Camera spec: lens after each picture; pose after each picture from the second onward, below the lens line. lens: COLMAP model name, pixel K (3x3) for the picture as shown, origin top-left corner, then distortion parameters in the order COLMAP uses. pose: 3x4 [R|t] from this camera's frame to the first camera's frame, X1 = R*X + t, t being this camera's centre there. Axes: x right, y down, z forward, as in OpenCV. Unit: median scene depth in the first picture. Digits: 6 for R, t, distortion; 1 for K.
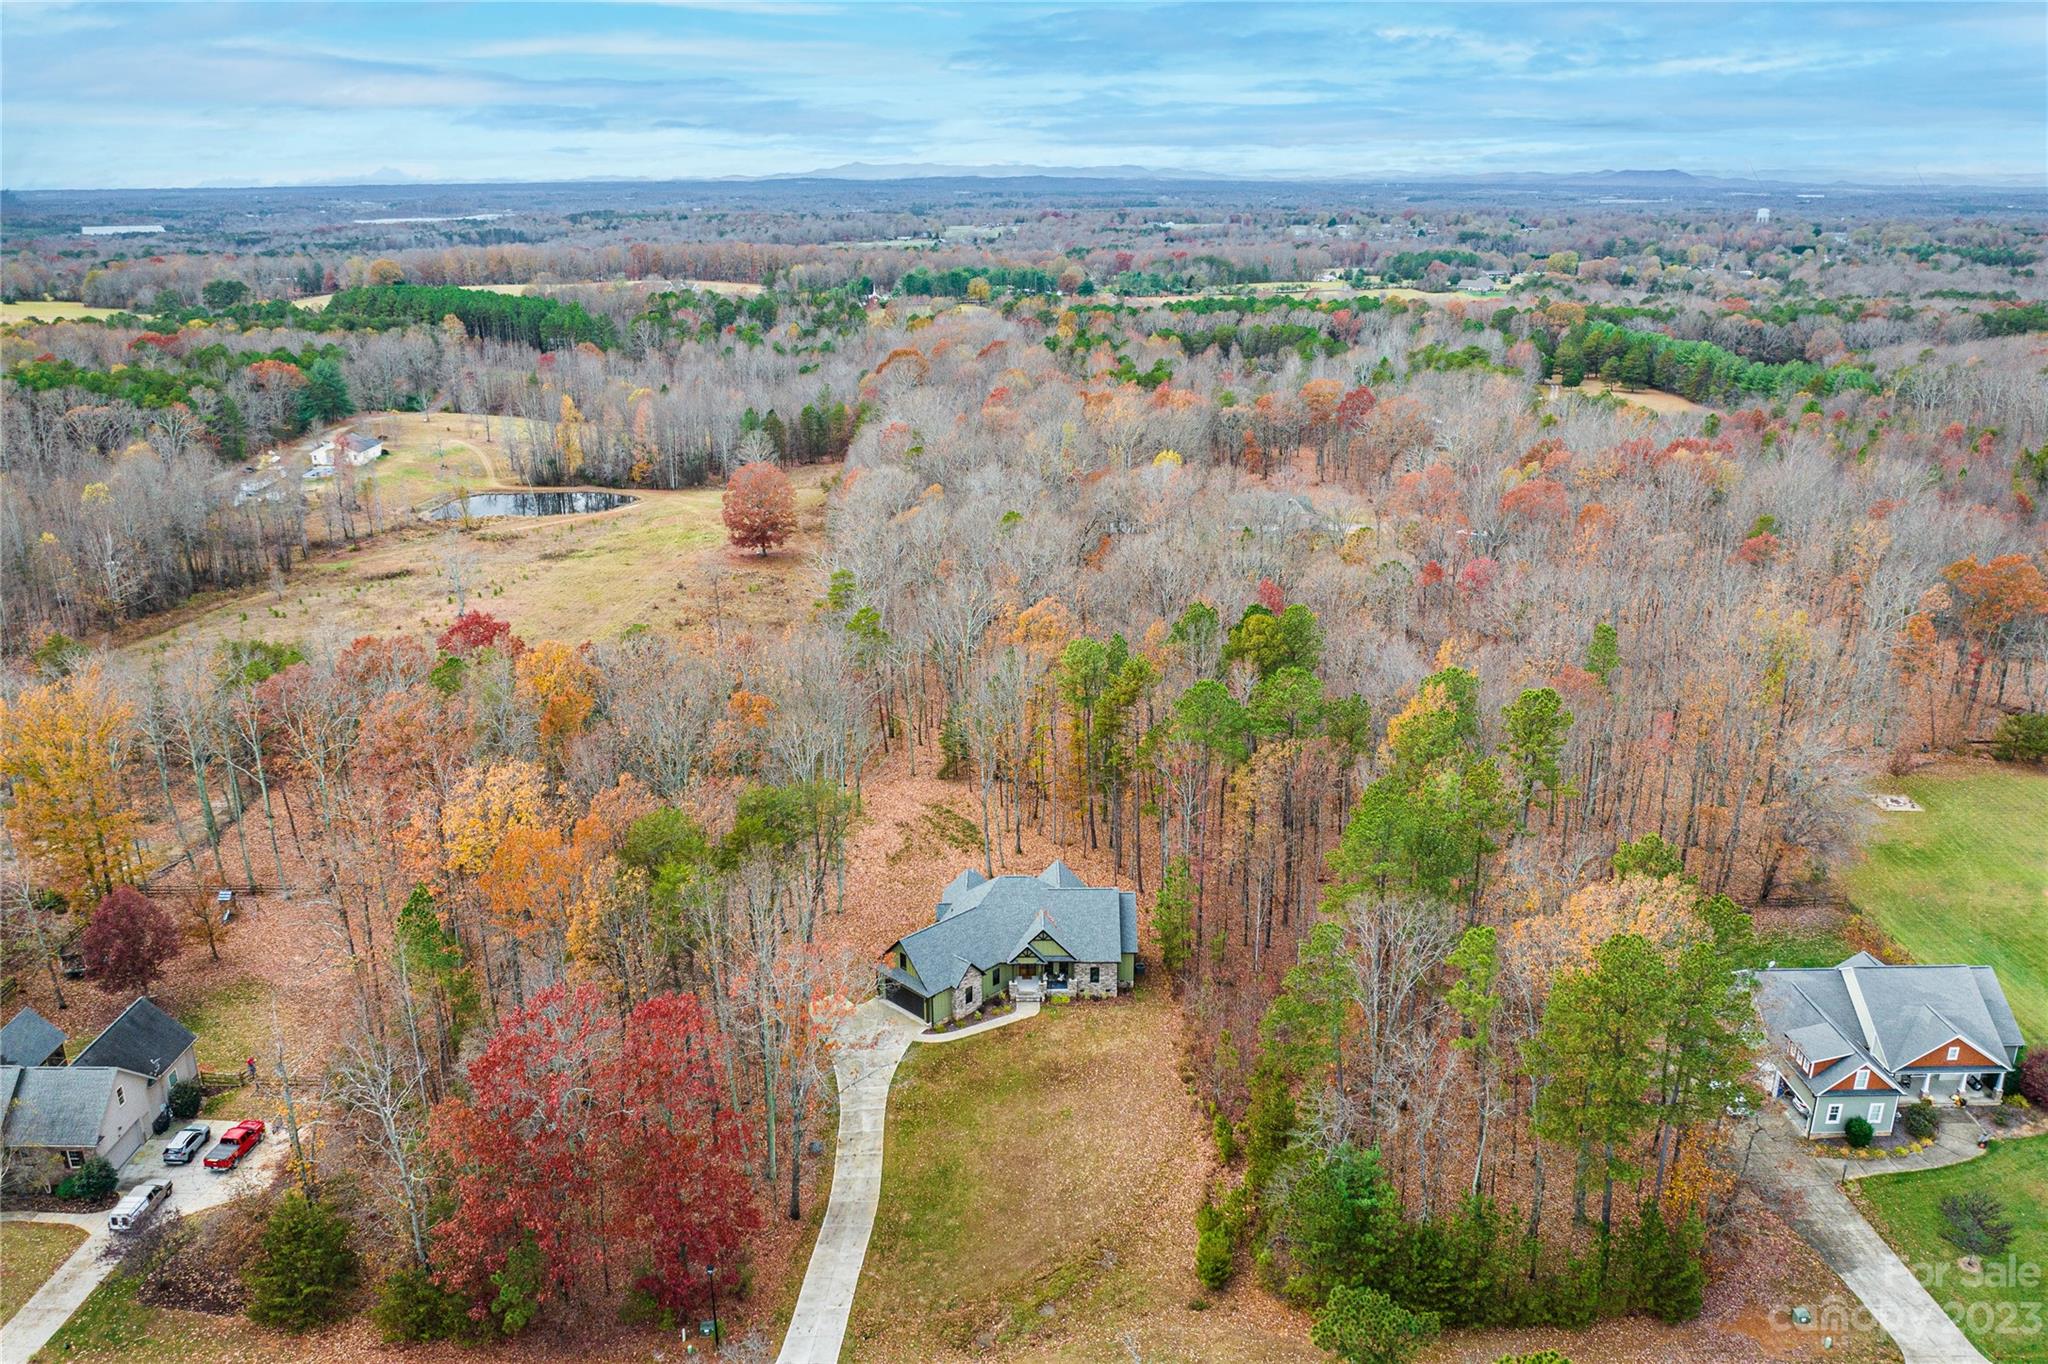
lens RADIAL K [[1512.3, 0, 1020.7], [0, 1512.3, 686.6], [0, 0, 1]] dist [-0.040584, 0.003029]
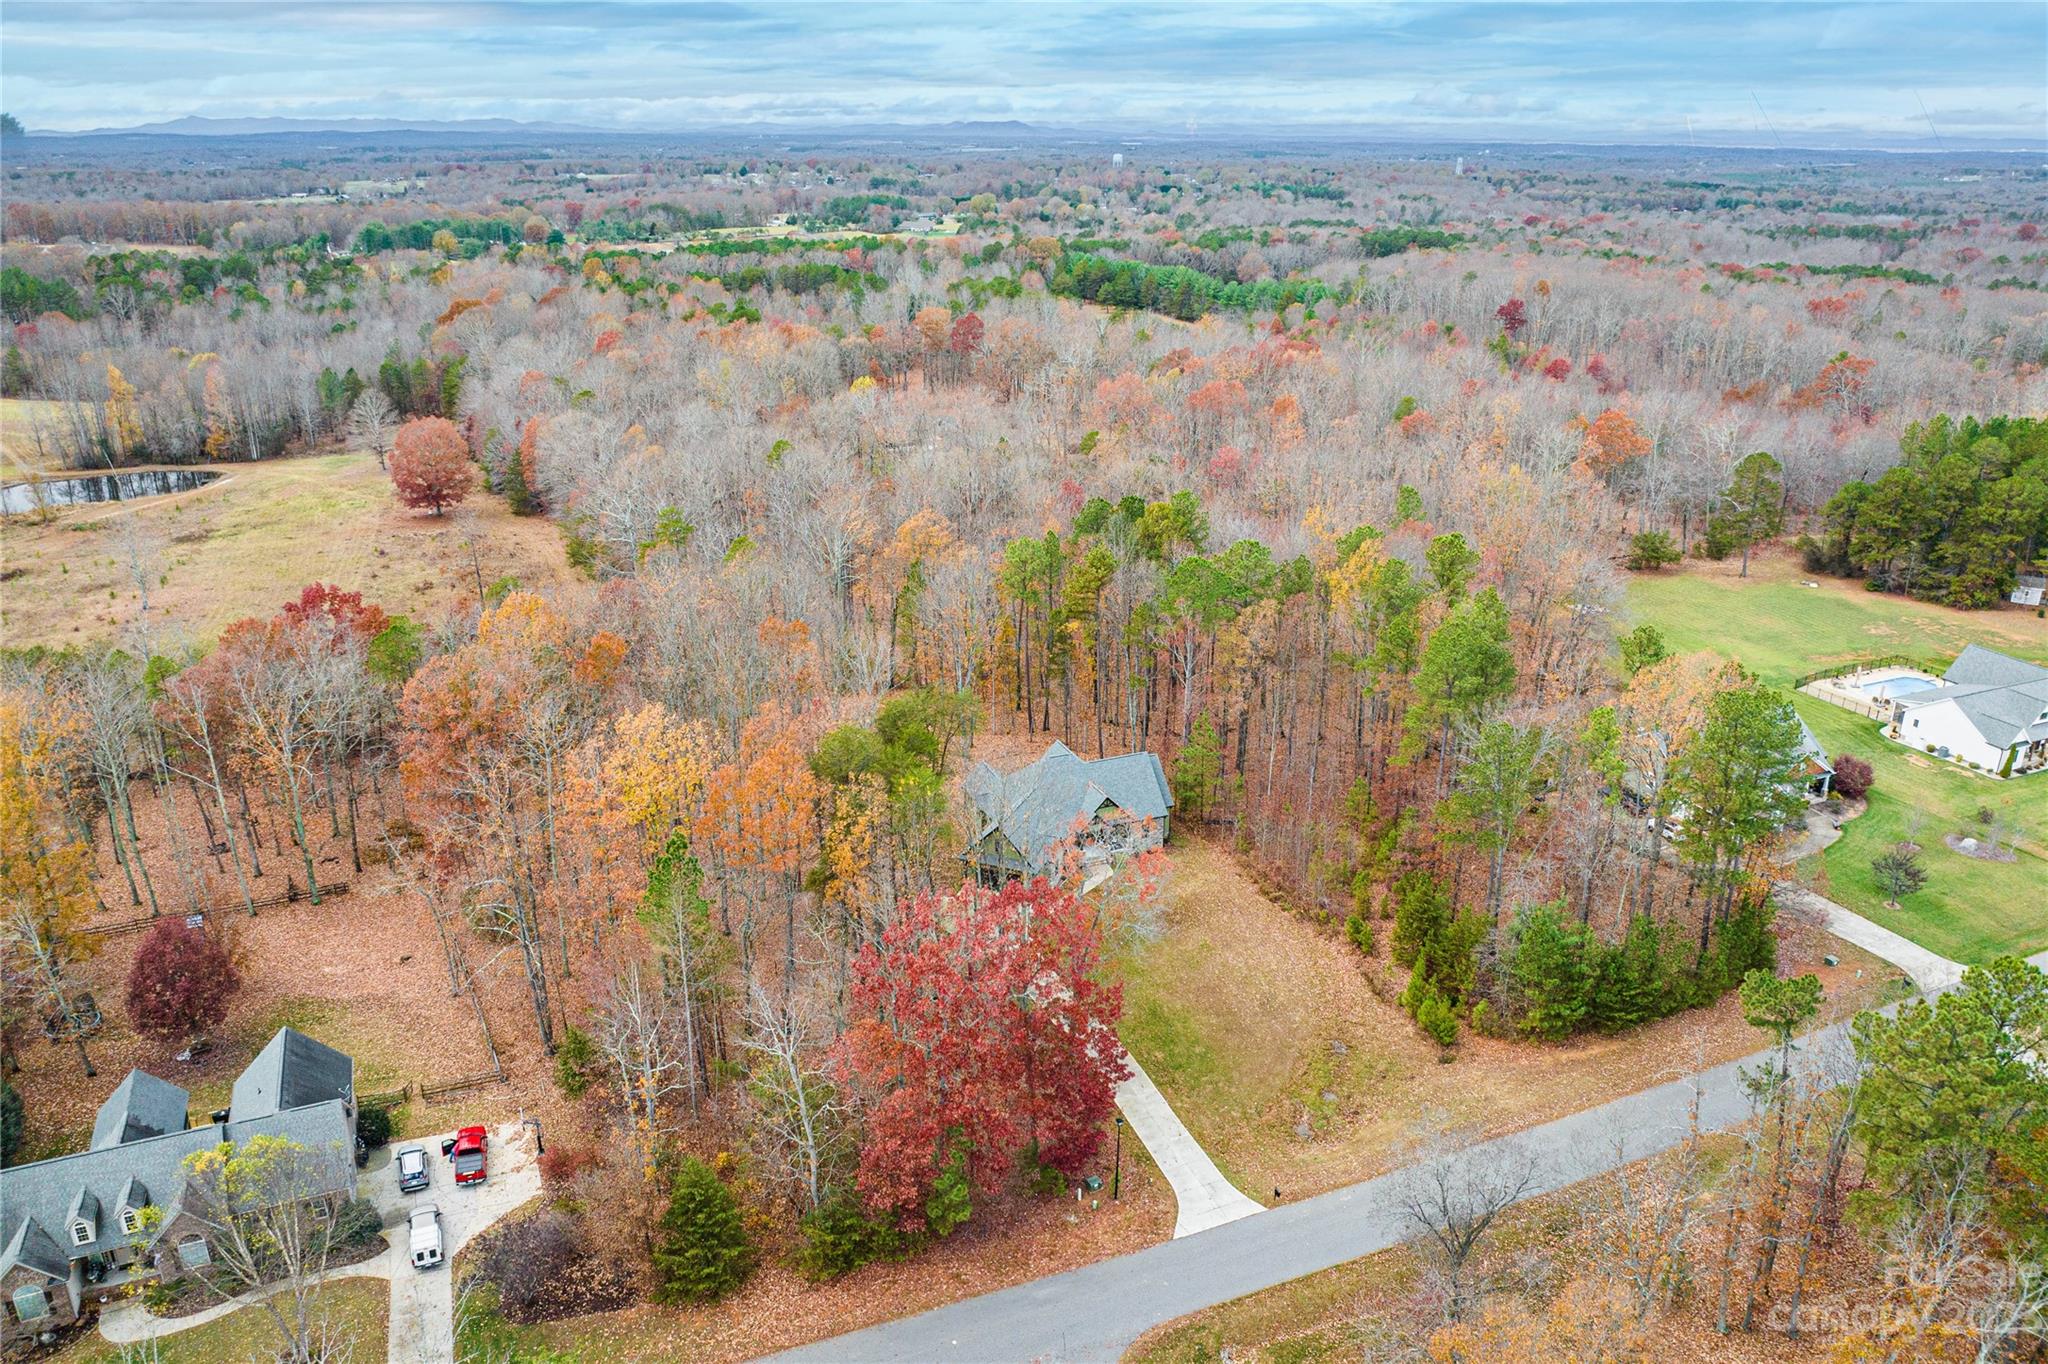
lens RADIAL K [[1424.5, 0, 1019.1], [0, 1424.5, 688.6], [0, 0, 1]] dist [-0.037385, 0.000680]
pose [[0.922664, -0.134953, 0.361220, -0.123980], [0.116782, 0.990560, 0.071783, 0.000568], [-0.367497, -0.024048, 0.929714, 0.020439]]
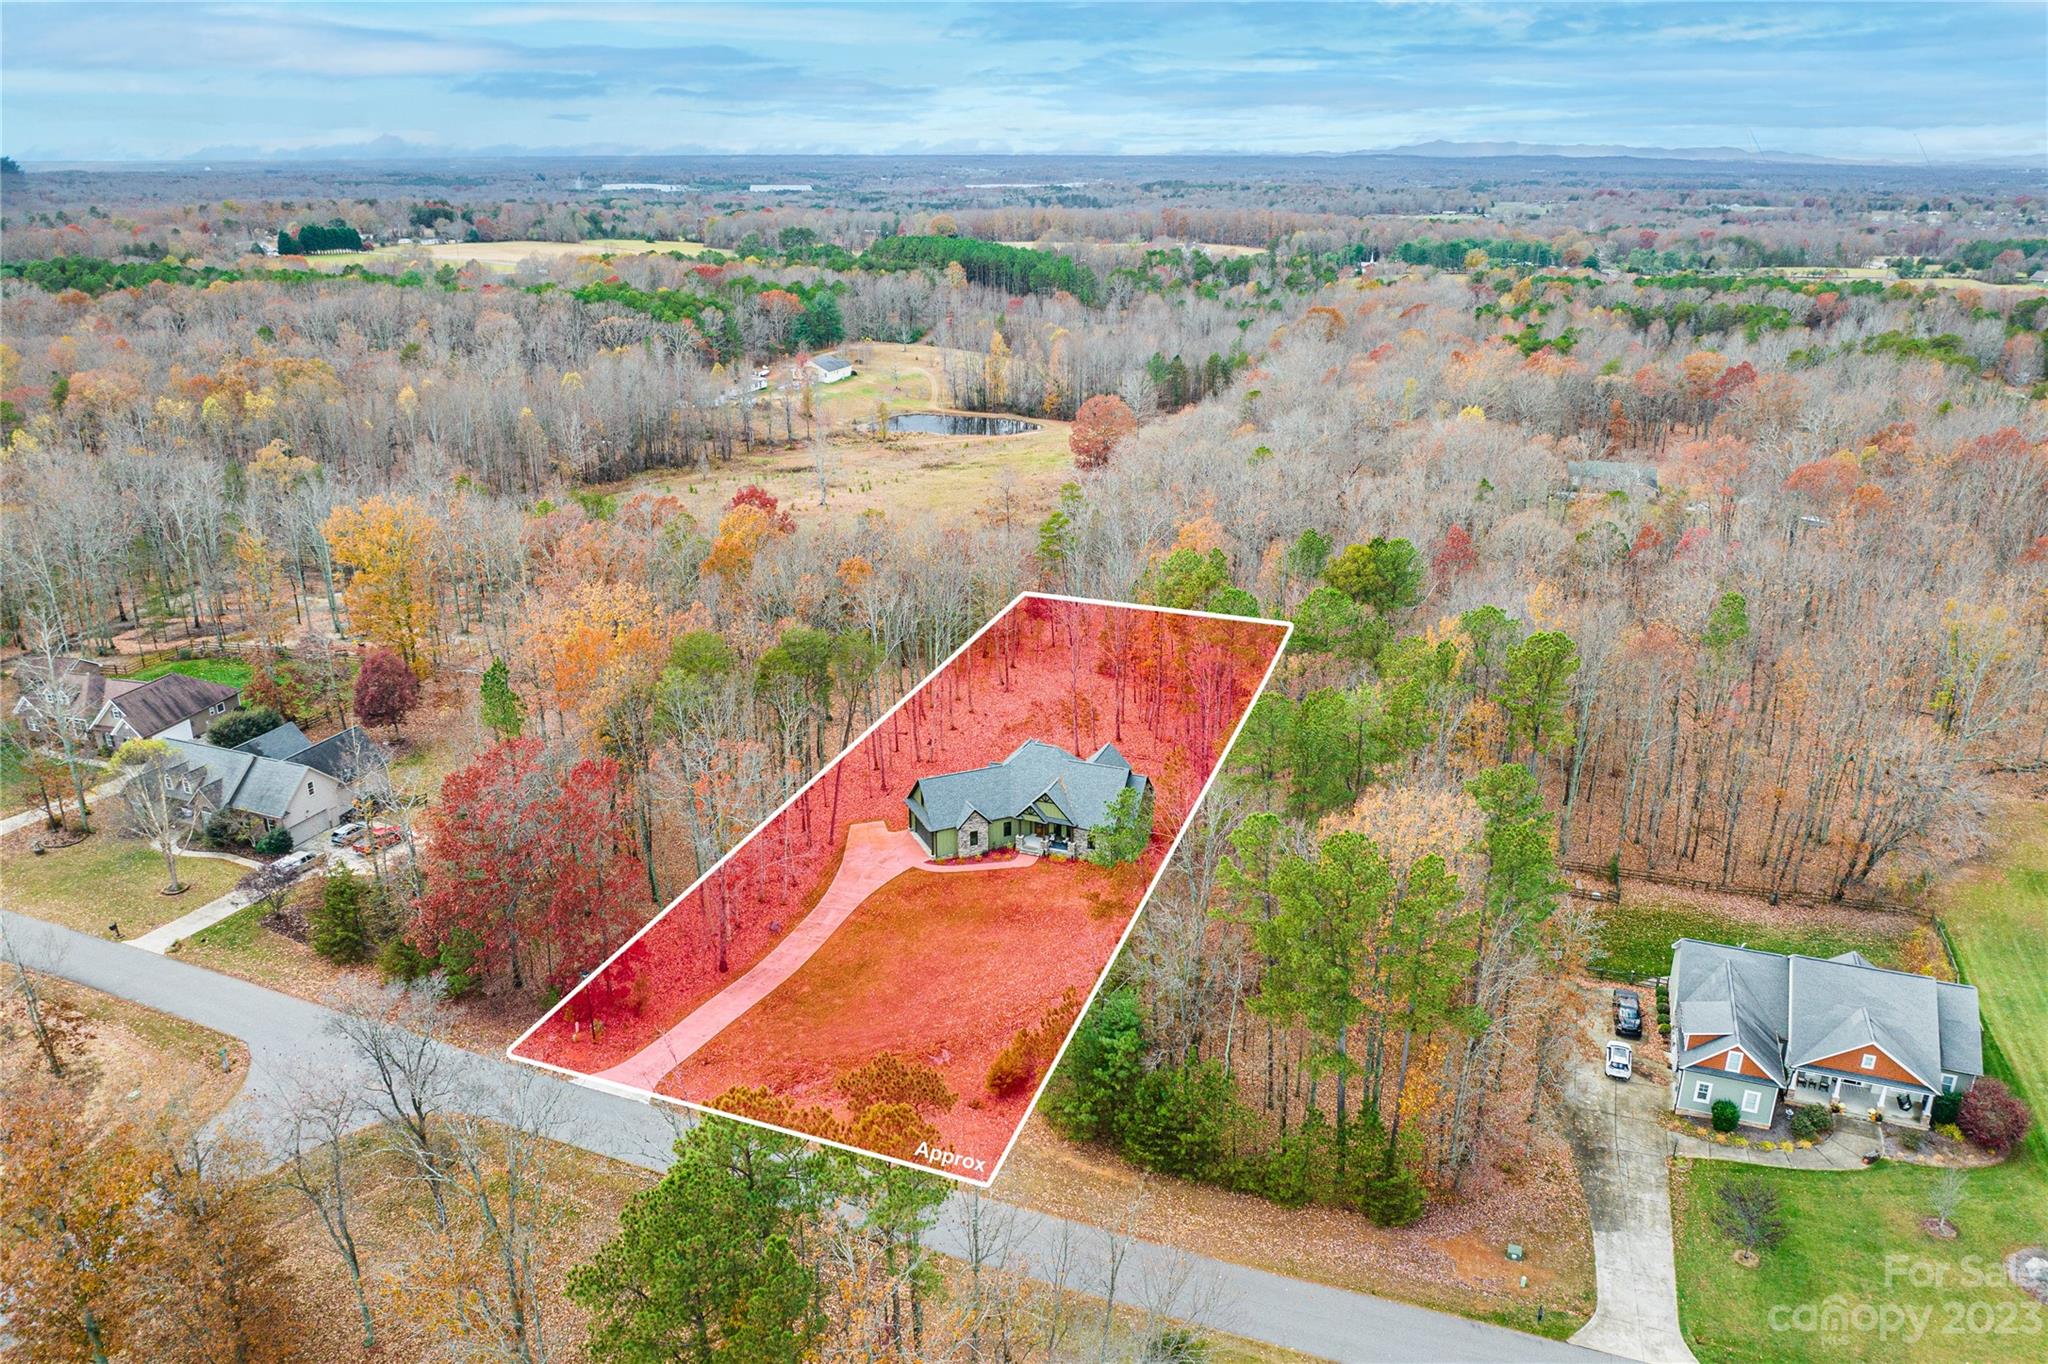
lens RADIAL K [[1424.5, 0, 1024.4], [0, 1424.5, 667.8], [0, 0, 1]] dist [-0.037385, 0.000680]
pose [[0.932597, 0.127150, -0.337780, 0.104837], [-0.119527, 0.991884, 0.043361, 0.007918], [0.340552, -0.000065, 0.940226, 0.001993]]
